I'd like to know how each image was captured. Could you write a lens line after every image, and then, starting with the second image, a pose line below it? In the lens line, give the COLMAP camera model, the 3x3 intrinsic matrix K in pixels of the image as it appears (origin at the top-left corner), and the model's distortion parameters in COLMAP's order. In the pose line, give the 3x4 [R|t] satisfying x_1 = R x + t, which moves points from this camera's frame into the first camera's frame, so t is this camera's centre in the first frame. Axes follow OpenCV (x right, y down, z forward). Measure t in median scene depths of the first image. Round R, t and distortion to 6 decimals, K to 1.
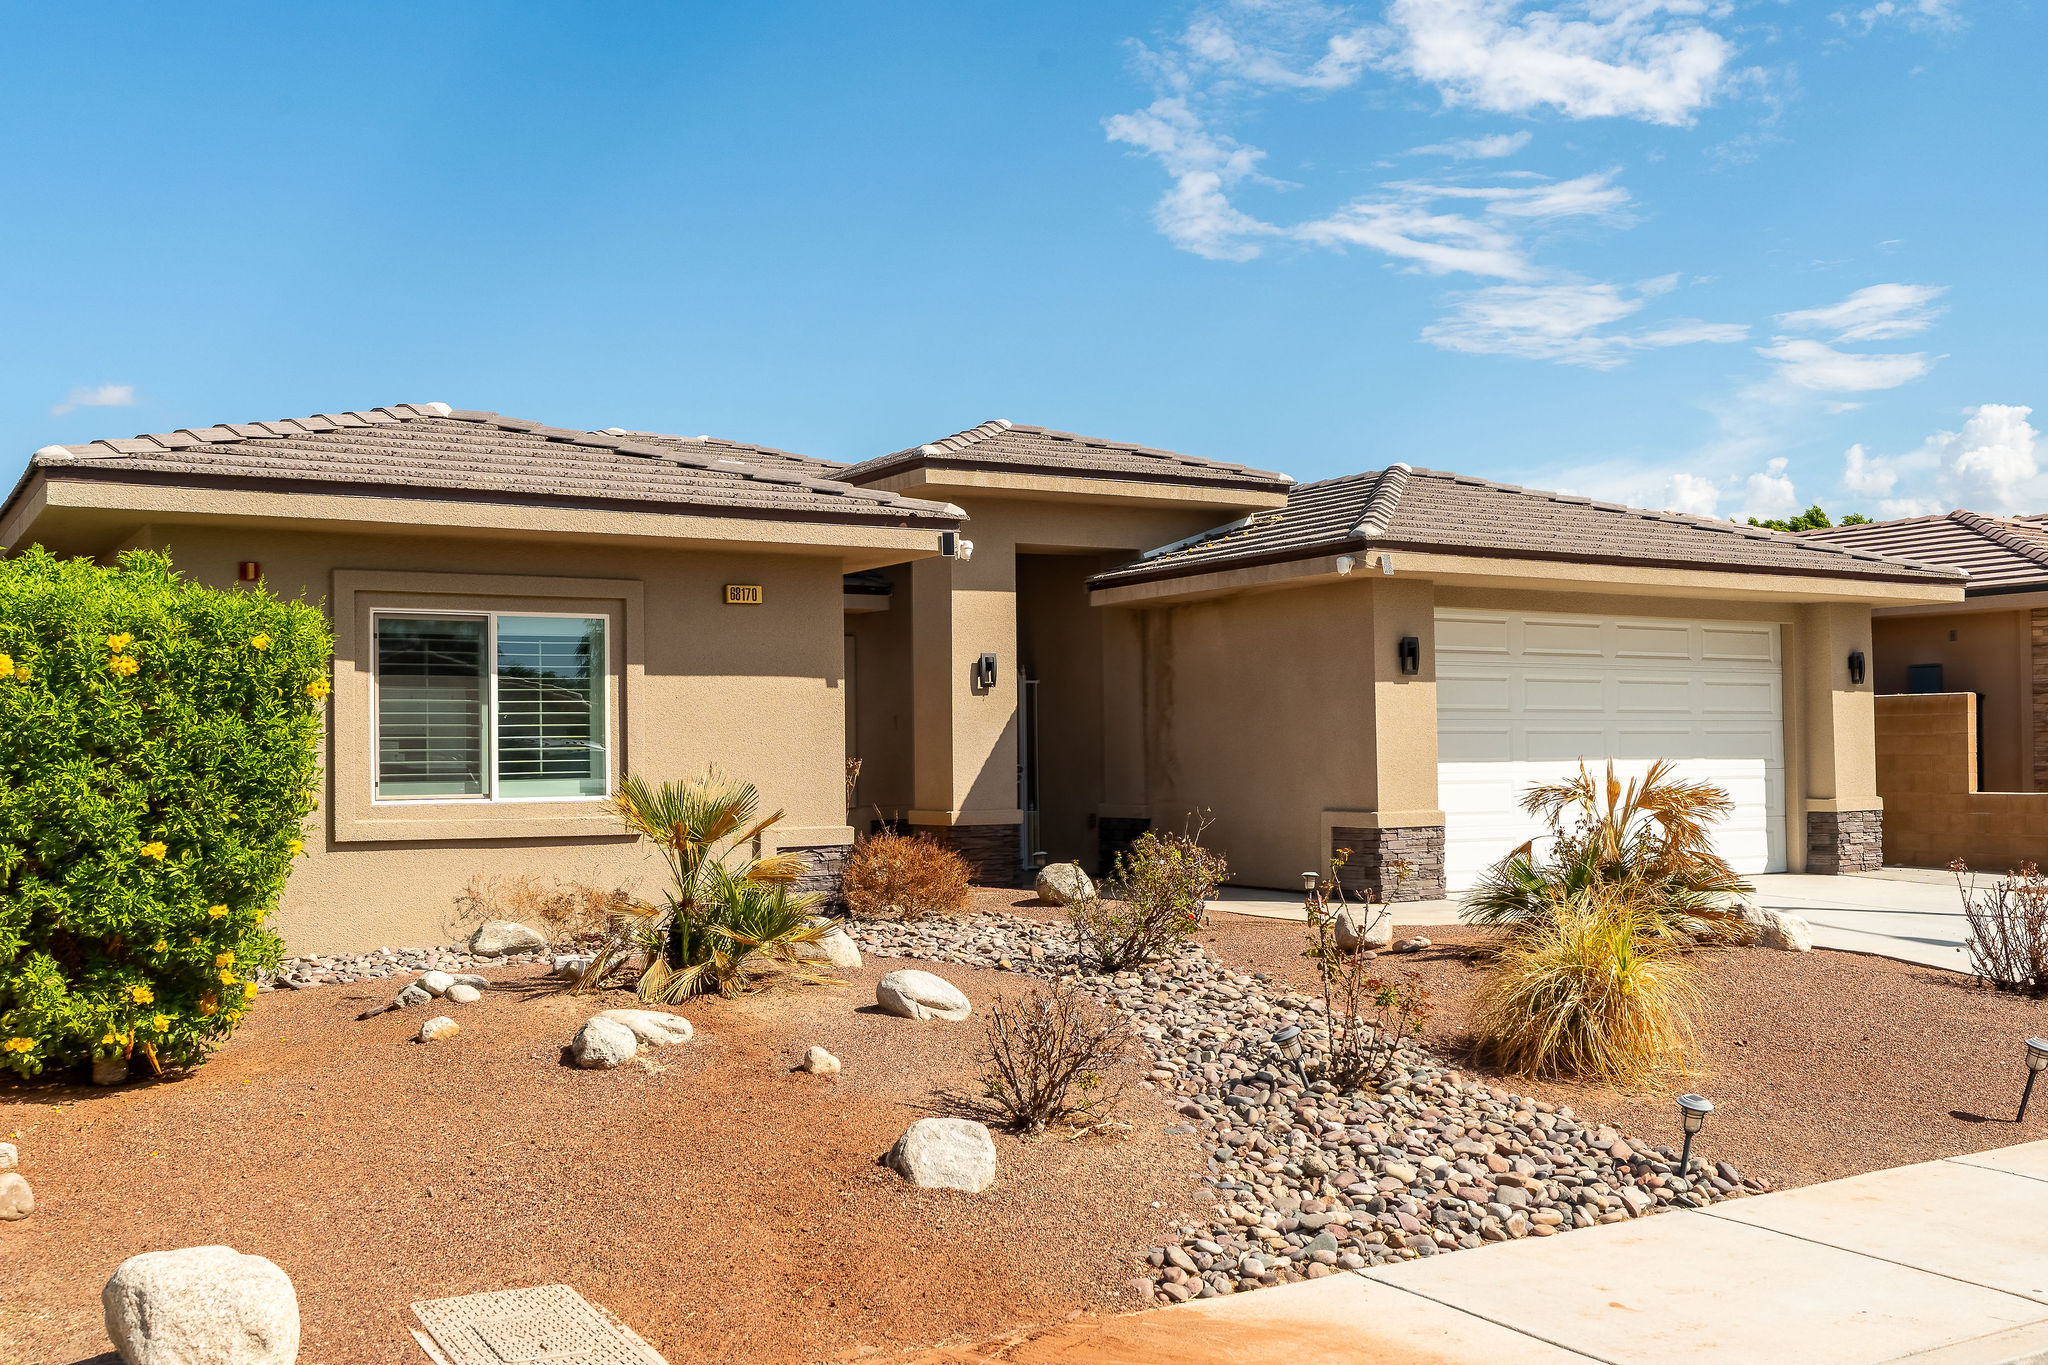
lens RADIAL K [[1961.4, 0, 1039.2], [0, 1961.4, 731.4], [0, 0, 1]] dist [-0.009587, 0.000000]
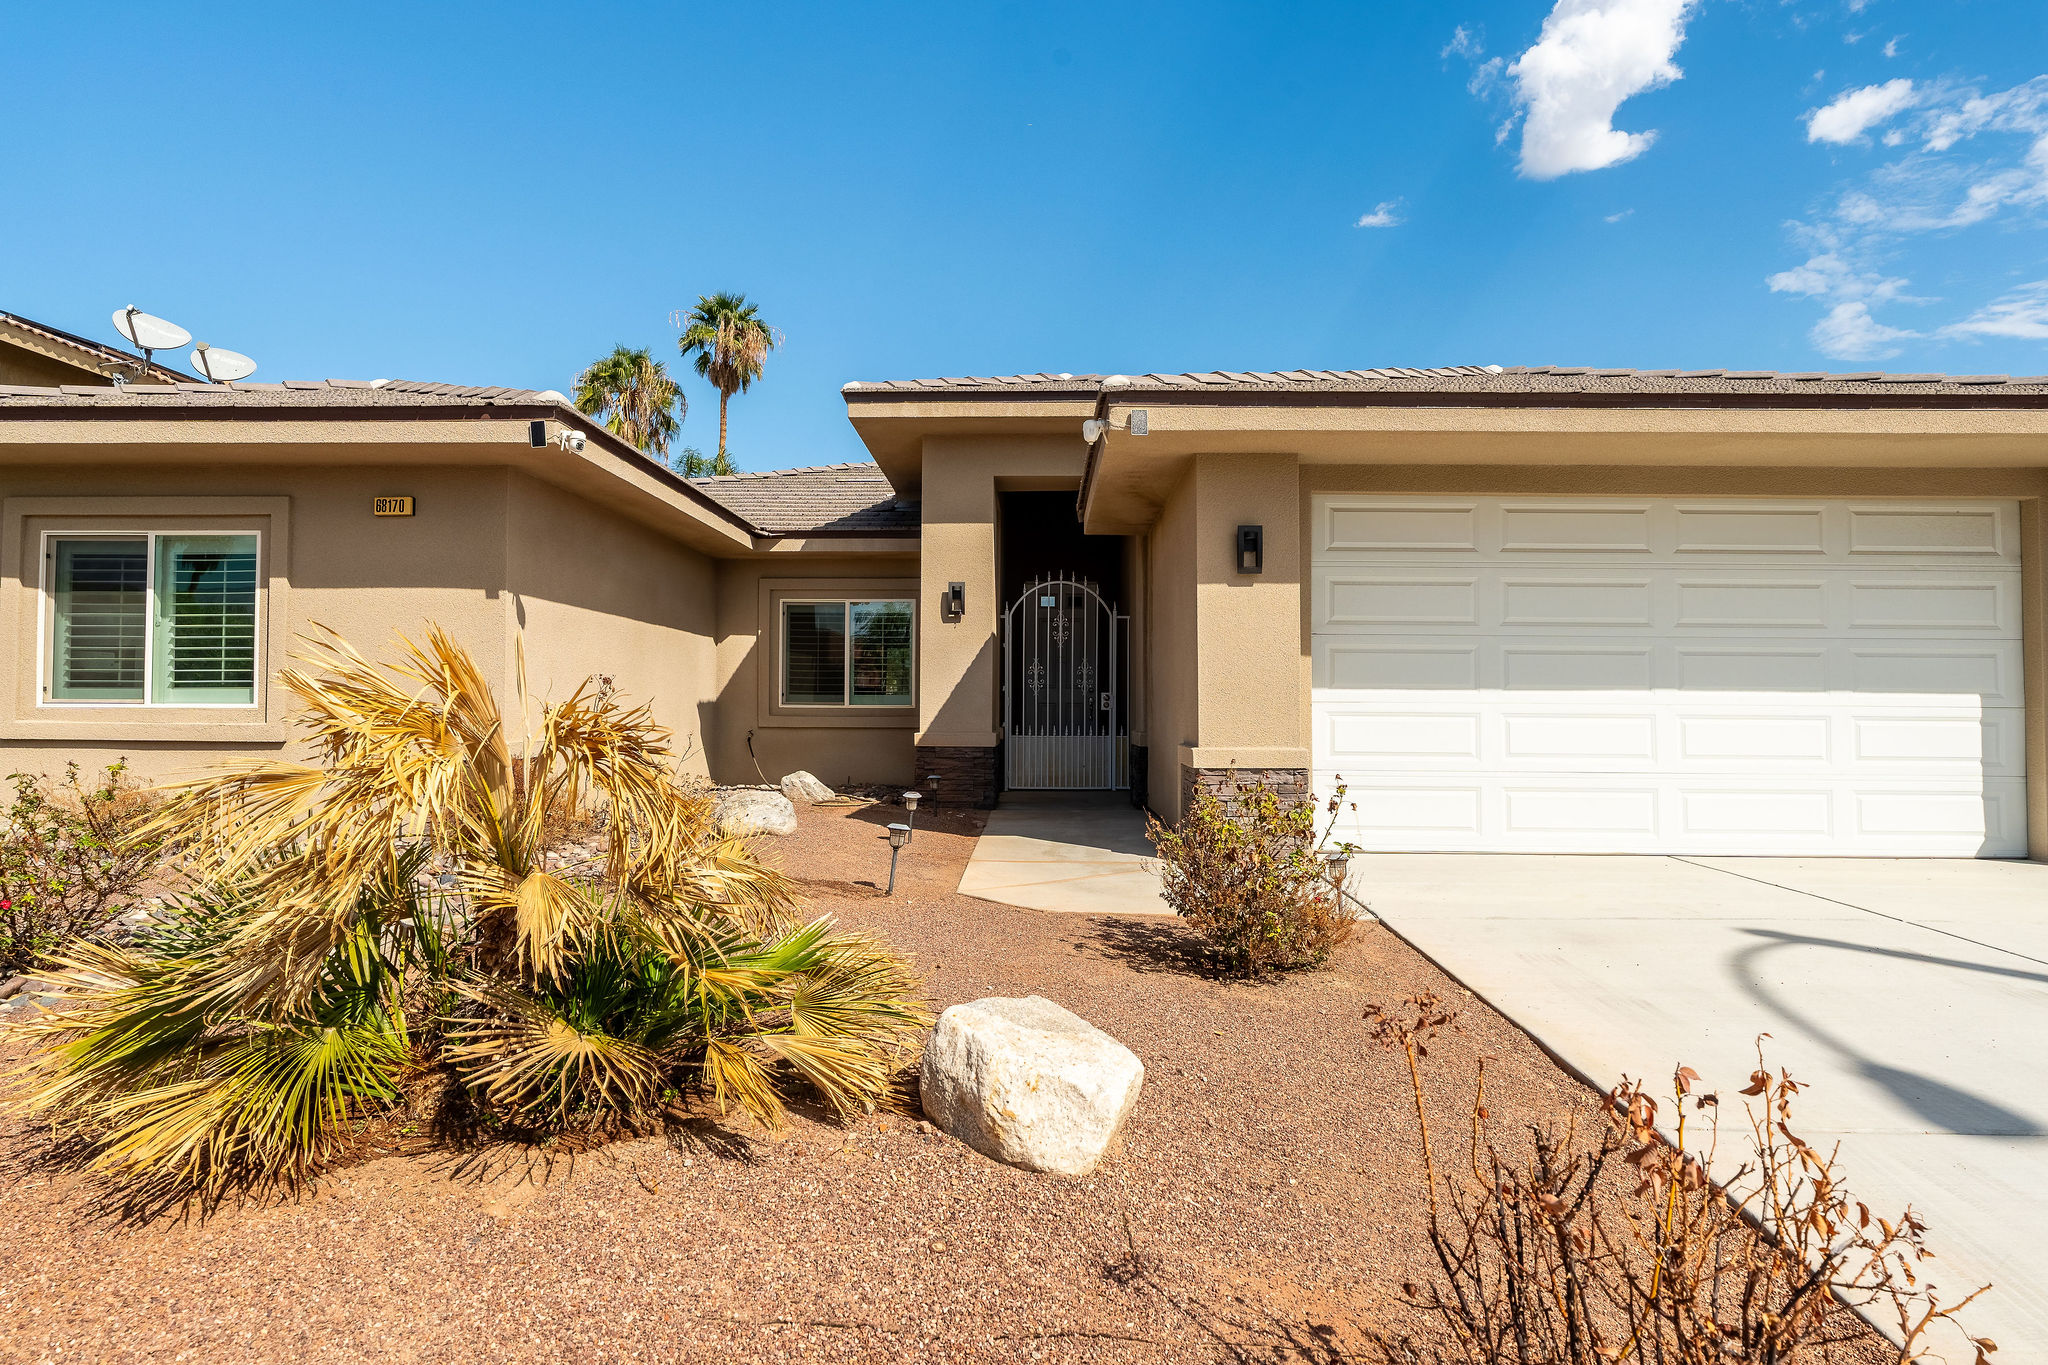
lens RADIAL K [[1090.6, 0, 1021.1], [0, 1090.6, 684.1], [0, 0, 1]] dist [-0.007004, 0.001303]
pose [[0.842501, 0.005081, -0.538671, 0.326694], [-0.006778, 0.999976, -0.001169, 0.015152], [0.538652, 0.004636, 0.842515, 0.549317]]
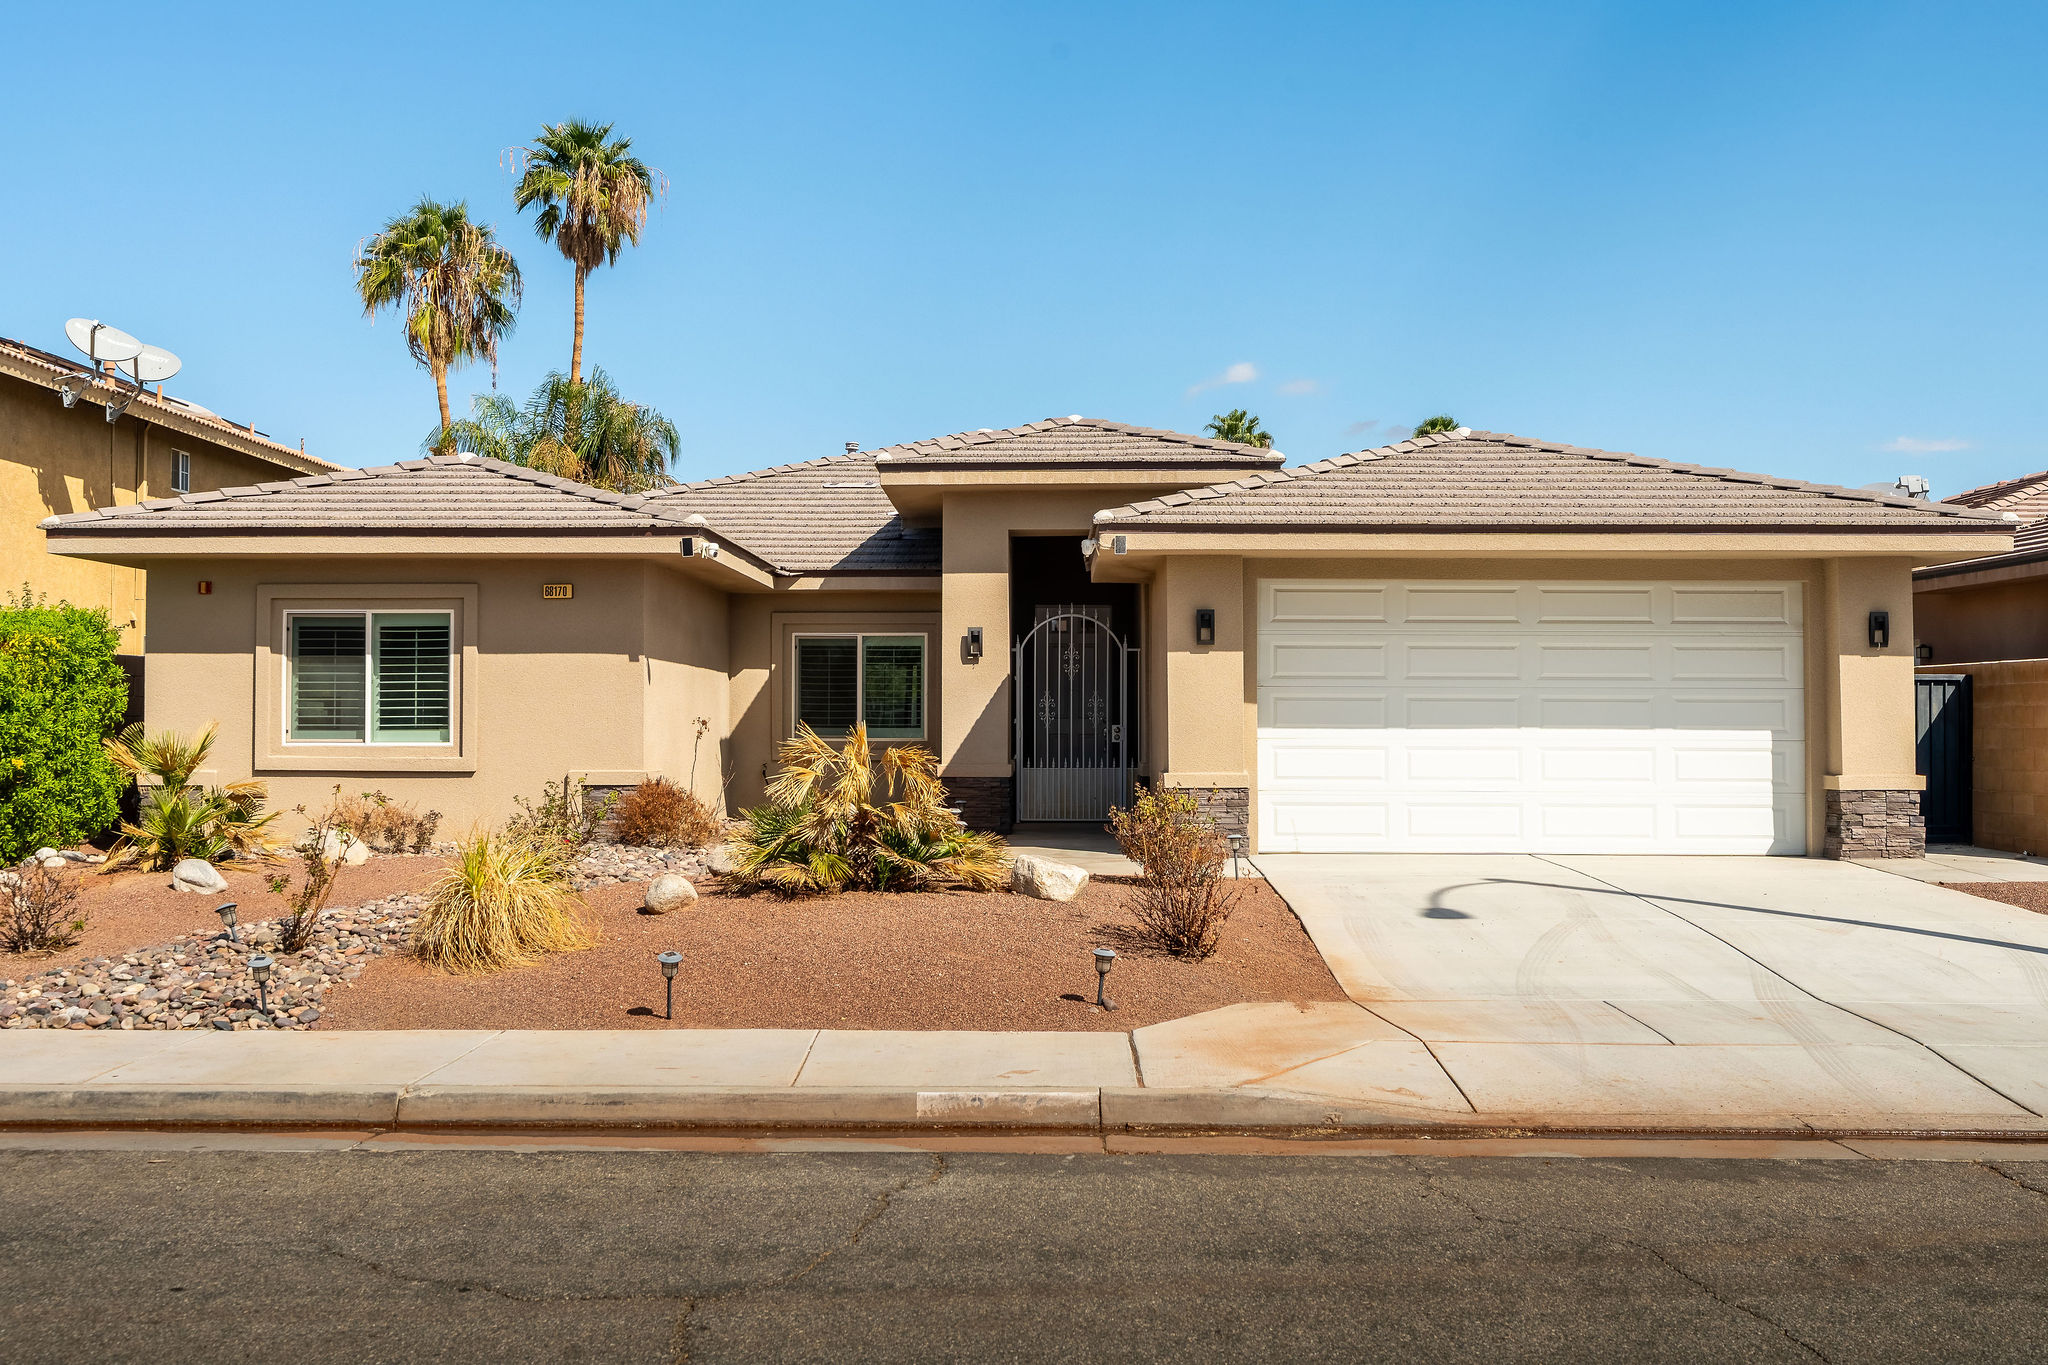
lens RADIAL K [[2034.7, 0, 1026.4], [0, 2034.7, 684.4], [0, 0, 1]] dist [-0.005492, 0.000000]
pose [[0.845733, 0.002801, -0.533599, 0.655822], [-0.003688, 0.999993, -0.000596, -0.006194], [0.533594, 0.002472, 0.845737, 0.012218]]
